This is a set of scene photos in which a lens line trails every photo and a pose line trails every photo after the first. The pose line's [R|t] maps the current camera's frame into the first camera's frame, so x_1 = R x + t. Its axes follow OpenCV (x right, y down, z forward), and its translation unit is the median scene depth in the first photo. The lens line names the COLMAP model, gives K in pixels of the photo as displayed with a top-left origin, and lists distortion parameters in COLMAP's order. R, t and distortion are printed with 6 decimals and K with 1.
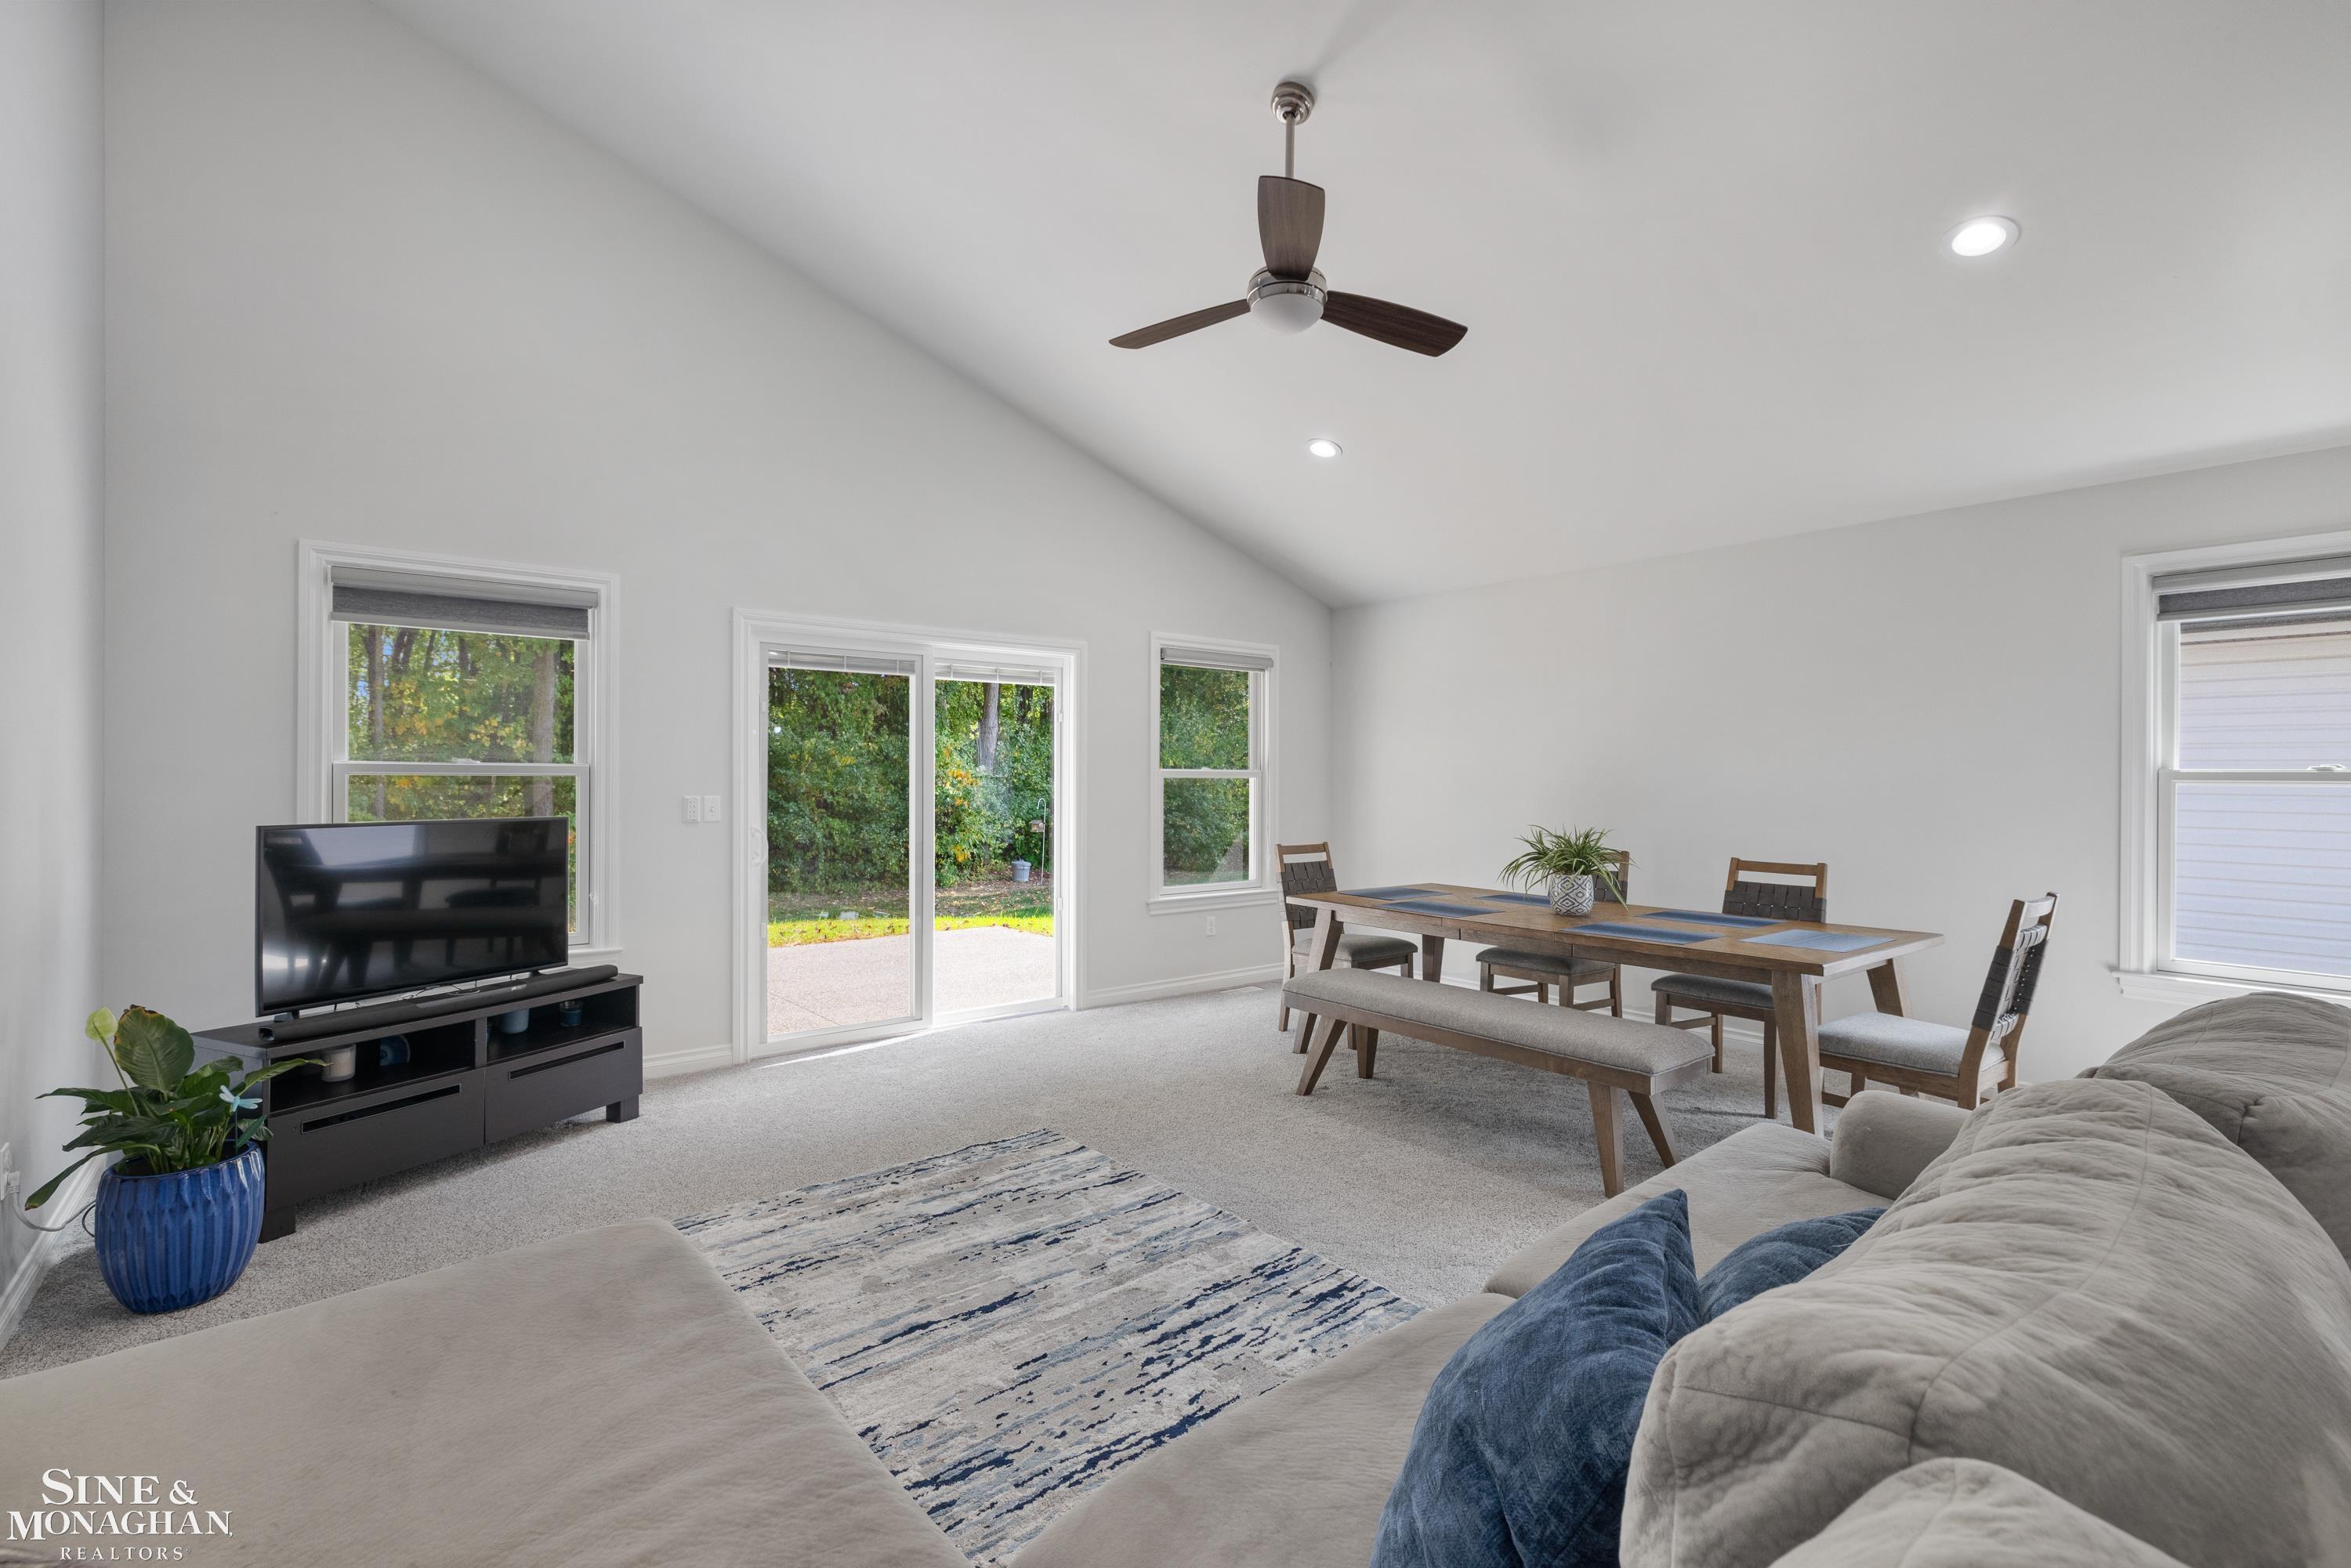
lens RADIAL K [[1066.6, 0, 1175.5], [0, 1066.6, 784.0], [0, 0, 1]] dist [-0.015446, 0.000074]
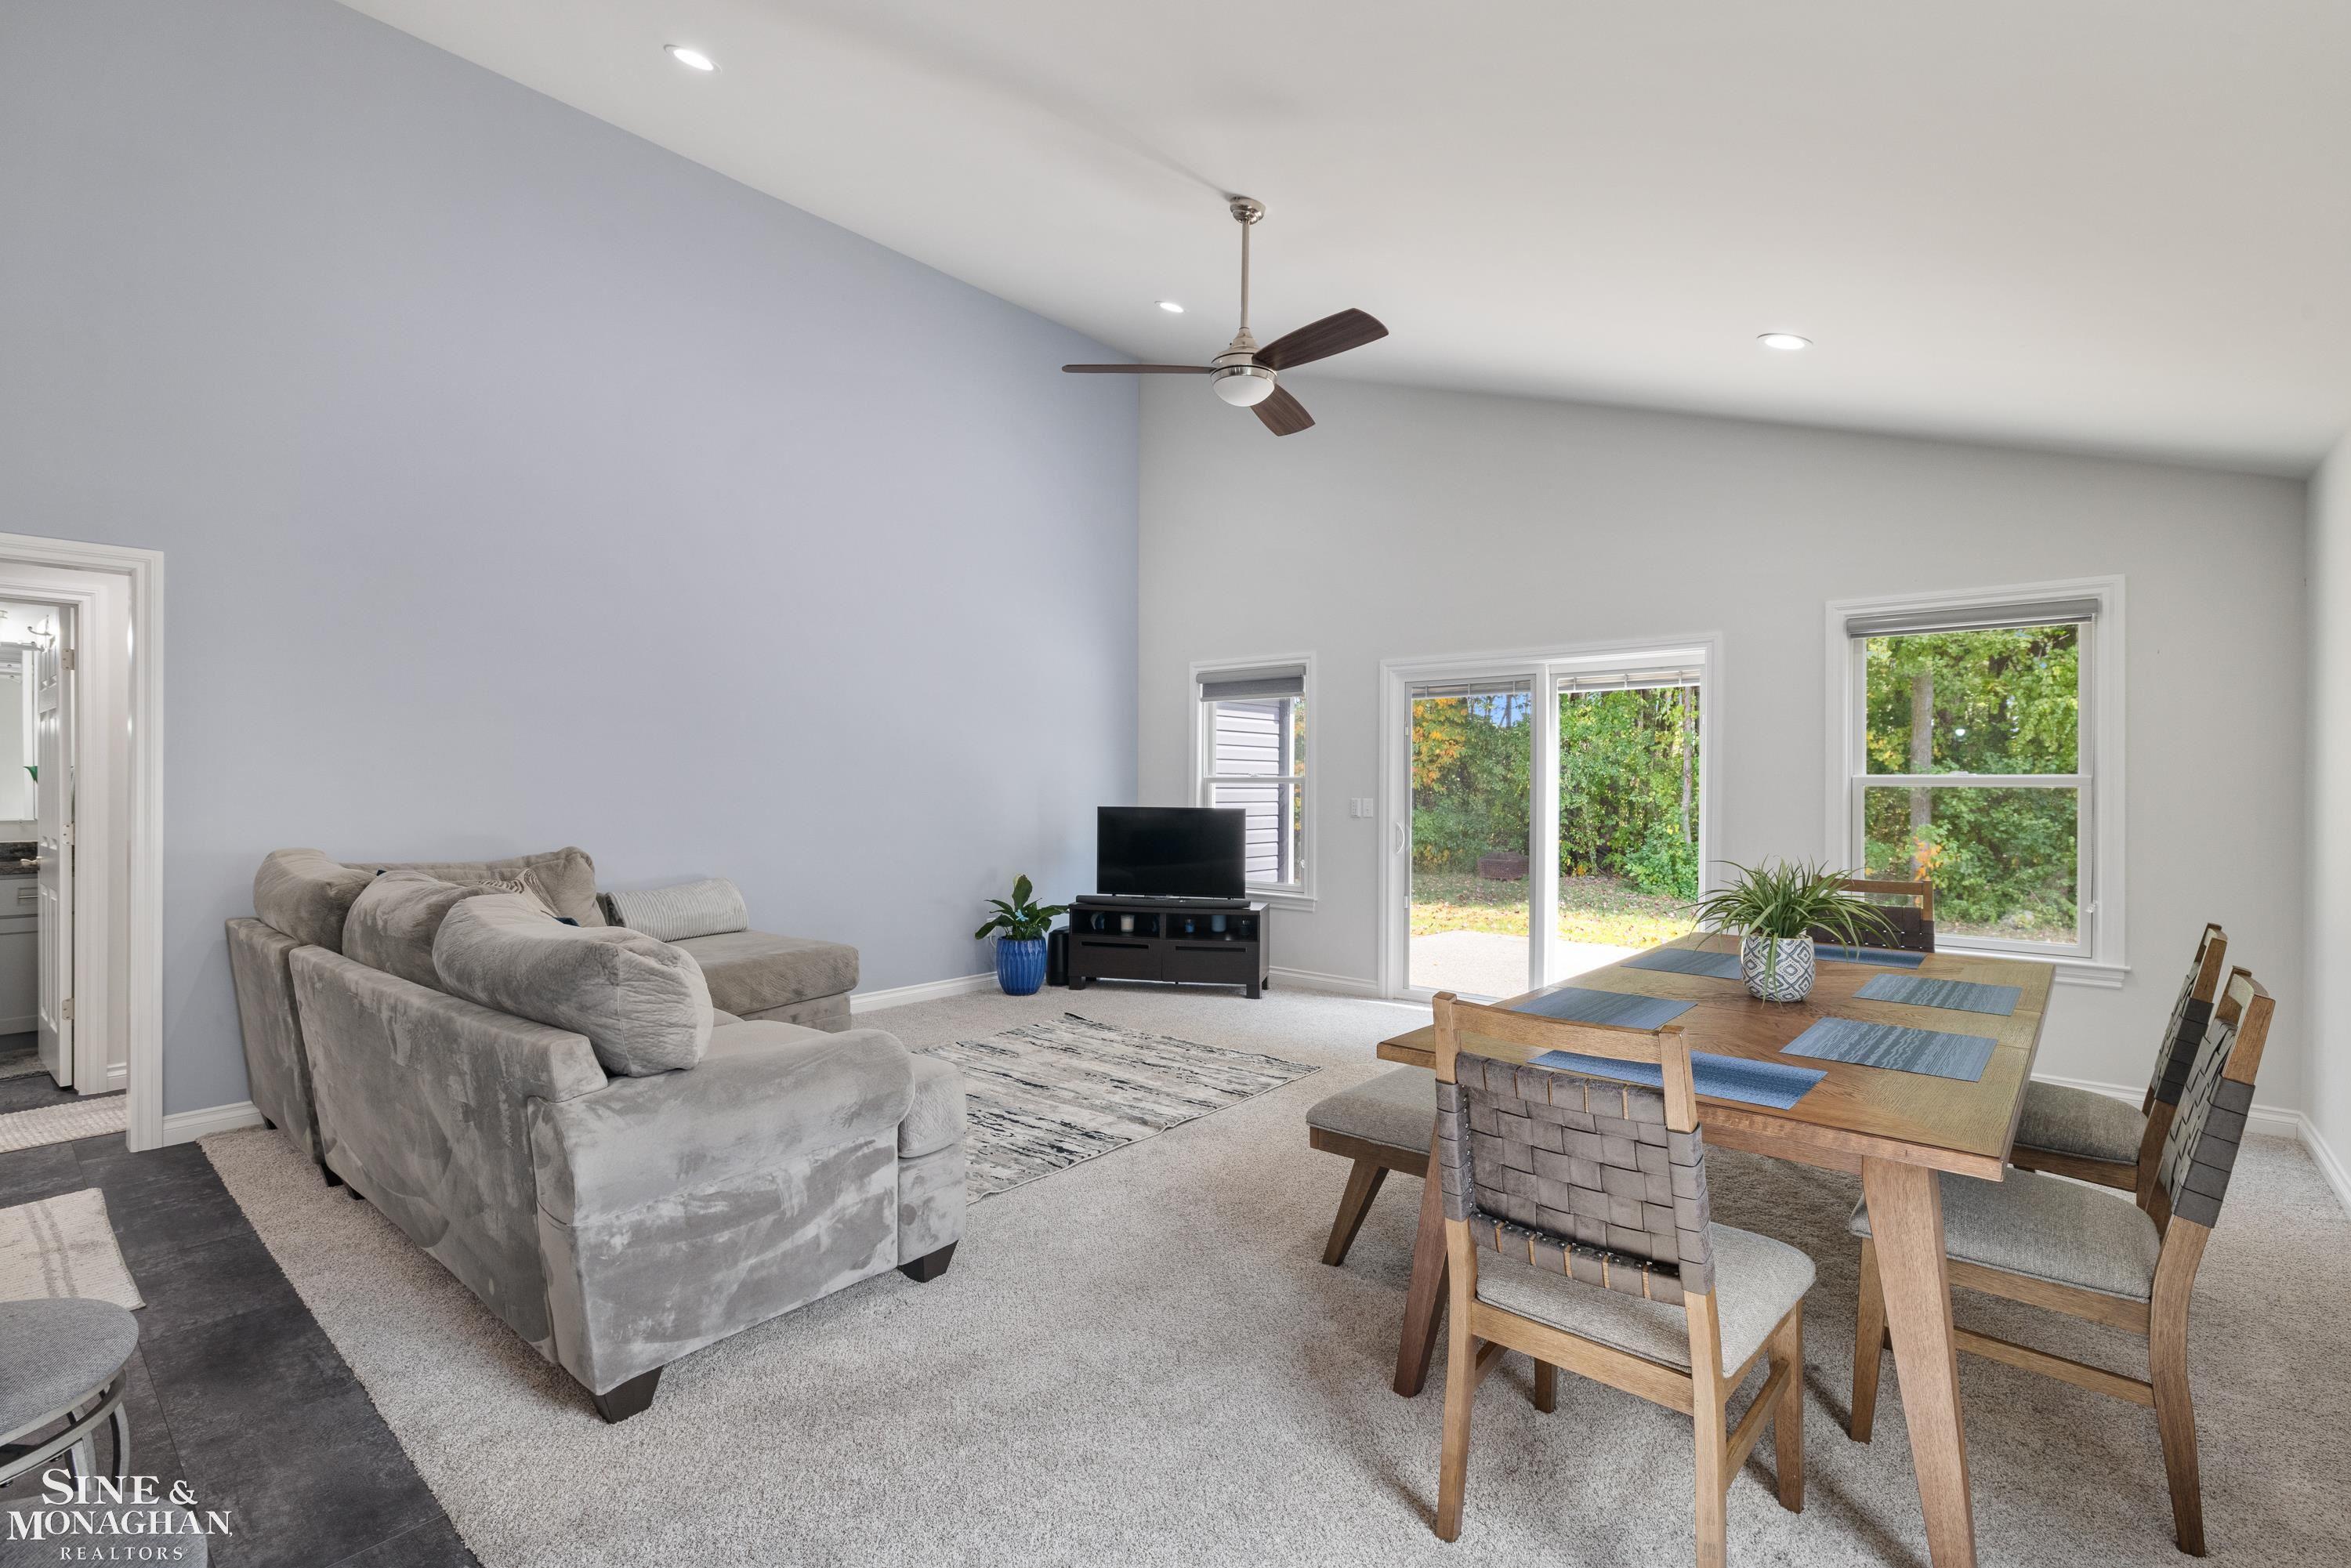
lens RADIAL K [[1068.2, 0, 1175.5], [0, 1068.2, 784.0], [0, 0, 1]] dist [0.000014, 0.000018]
pose [[0.171354, -0.003780, -0.985202, 1.320083], [-0.008841, 0.999946, -0.005375, 0.003213], [0.985170, 0.009631, 0.171312, 0.762065]]
